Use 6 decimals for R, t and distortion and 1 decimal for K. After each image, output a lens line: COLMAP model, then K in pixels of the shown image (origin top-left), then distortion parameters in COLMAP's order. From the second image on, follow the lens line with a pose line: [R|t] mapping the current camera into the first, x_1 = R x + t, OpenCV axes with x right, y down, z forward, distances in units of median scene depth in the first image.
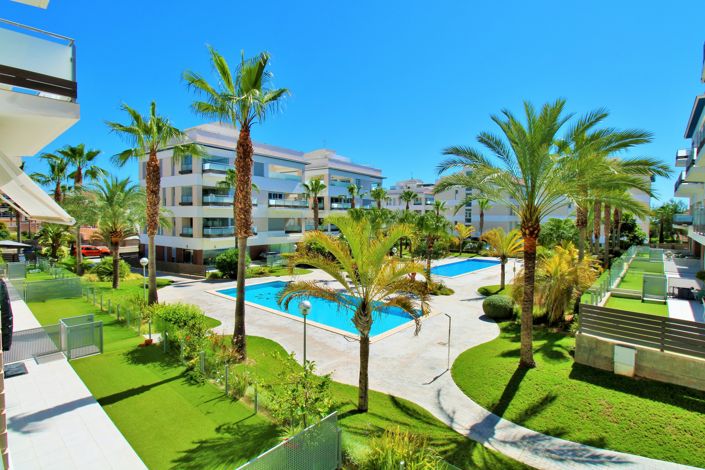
lens RADIAL K [[347.4, 0, 356.2], [0, 347.4, 233.8], [0, 0, 1]] dist [-0.005899, -0.000910]
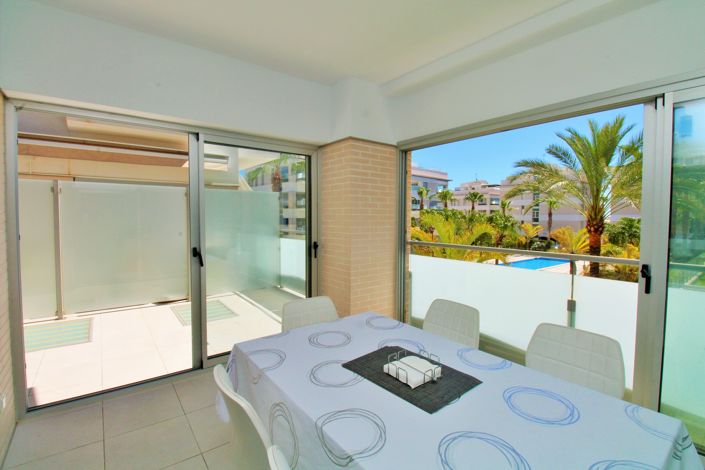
lens RADIAL K [[325.9, 0, 351.8], [0, 325.9, 228.2], [0, 0, 1]] dist [-0.010760, -0.006440]
pose [[0.979665, 0.001765, -0.200632, -0.068369], [-0.004683, 0.999890, -0.014070, 0.008325], [0.200585, 0.014724, 0.979566, -0.193085]]
